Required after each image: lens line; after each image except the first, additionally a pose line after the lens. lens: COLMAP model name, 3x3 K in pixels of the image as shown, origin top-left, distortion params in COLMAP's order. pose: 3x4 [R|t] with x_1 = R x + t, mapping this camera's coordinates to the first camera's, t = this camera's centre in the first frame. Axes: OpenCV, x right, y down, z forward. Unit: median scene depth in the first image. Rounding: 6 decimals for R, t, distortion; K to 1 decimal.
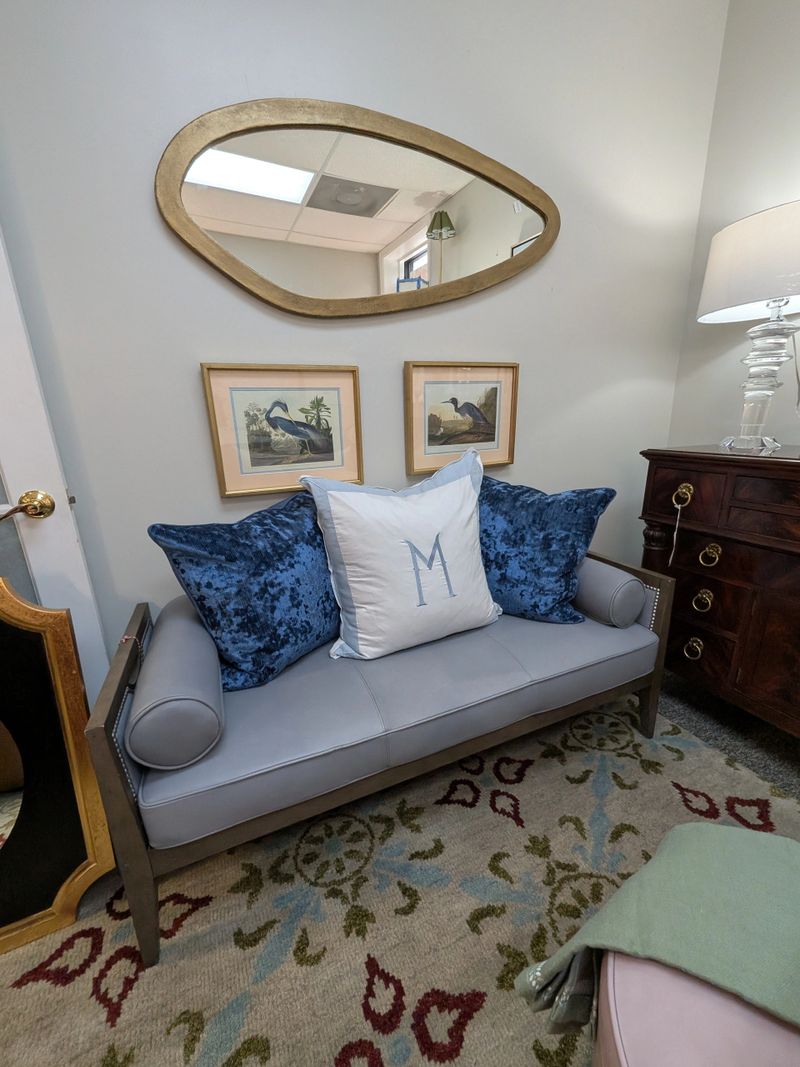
lens RADIAL K [[426.0, 0, 400.0], [0, 426.0, 533.5], [0, 0, 1]] dist [0.002022, 0.000010]
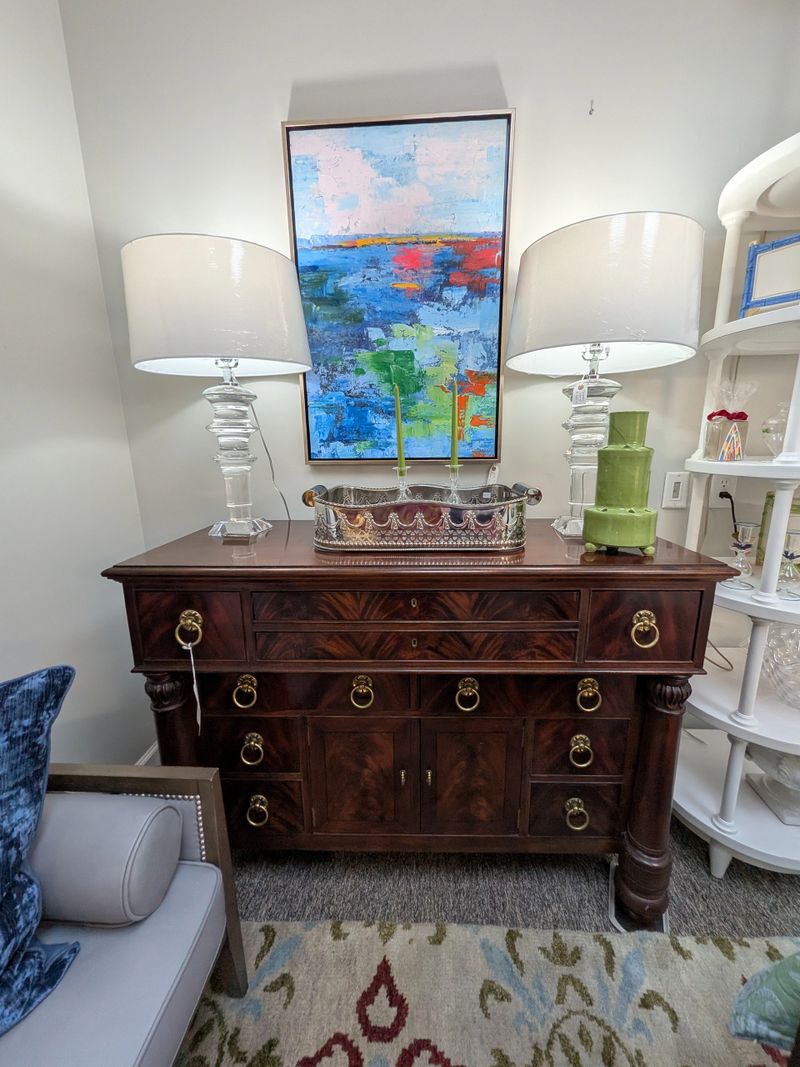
lens RADIAL K [[426.0, 0, 400.0], [0, 426.0, 533.5], [0, 0, 1]] dist [0.002022, 0.000010]
pose [[0.454271, -0.172260, 0.874050, 0.257137], [0.246067, 0.967220, 0.062733, -0.187184], [-0.856206, 0.186578, 0.481768, 0.371712]]
